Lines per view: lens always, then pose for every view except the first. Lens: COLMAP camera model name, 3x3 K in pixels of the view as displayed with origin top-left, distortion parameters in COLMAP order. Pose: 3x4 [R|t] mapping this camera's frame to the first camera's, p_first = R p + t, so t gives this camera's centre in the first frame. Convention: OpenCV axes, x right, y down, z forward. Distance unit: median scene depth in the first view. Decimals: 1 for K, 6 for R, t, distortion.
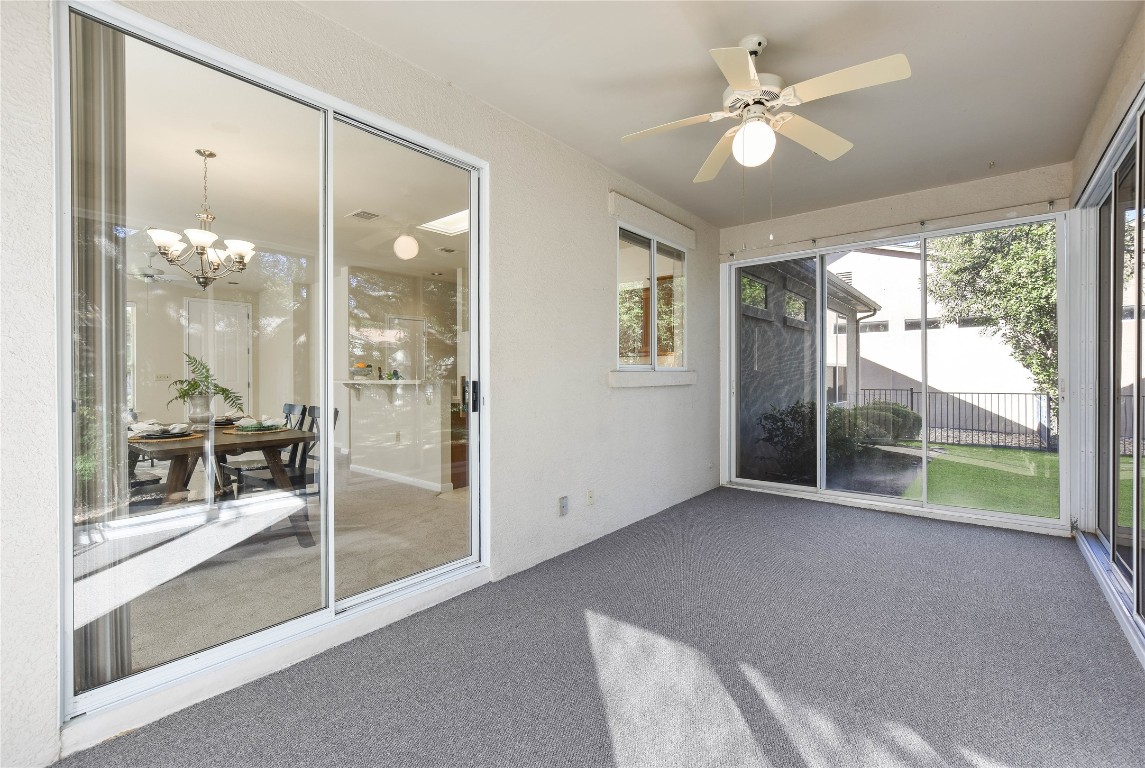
lens RADIAL K [[497.2, 0, 571.9], [0, 497.2, 379.0], [0, 0, 1]] dist [-0.000697, -0.000072]
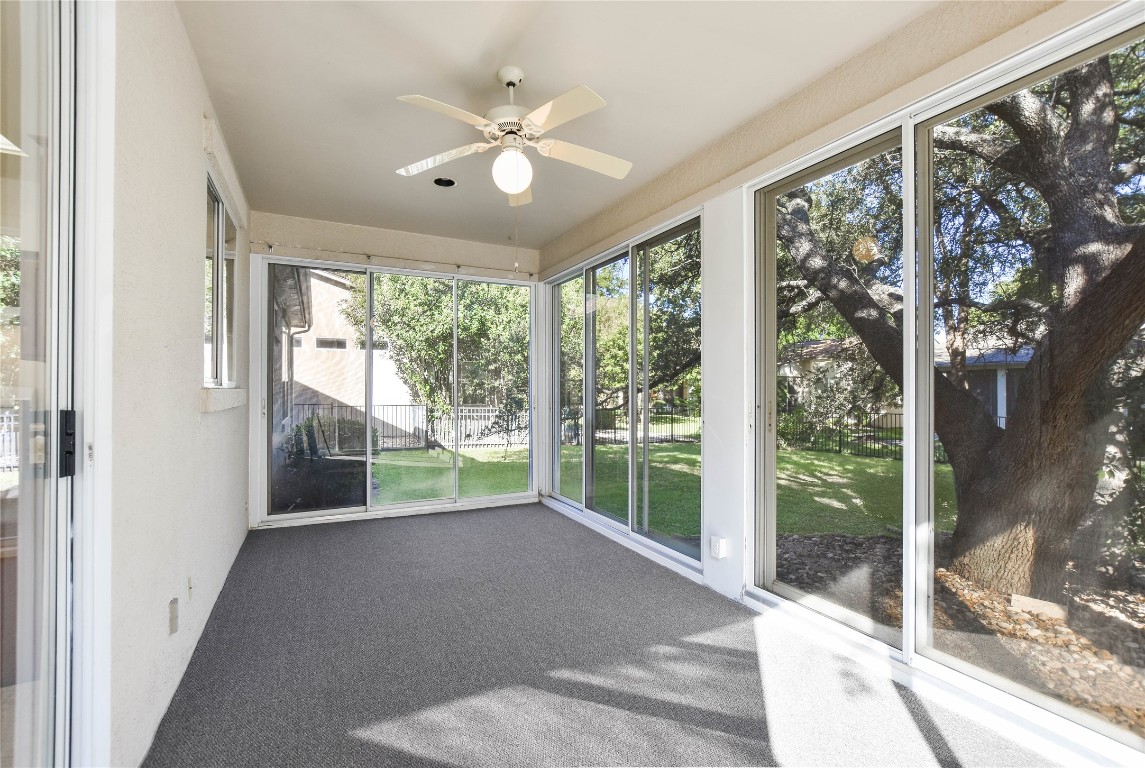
lens RADIAL K [[509.1, 0, 572.5], [0, 509.1, 384.0], [0, 0, 1]] dist [-0.001498, -0.000037]
pose [[0.394915, 0.012826, 0.918628, -0.373922], [0.000860, 0.999897, -0.014331, -0.012618], [-0.918717, 0.006449, 0.394864, 0.308713]]
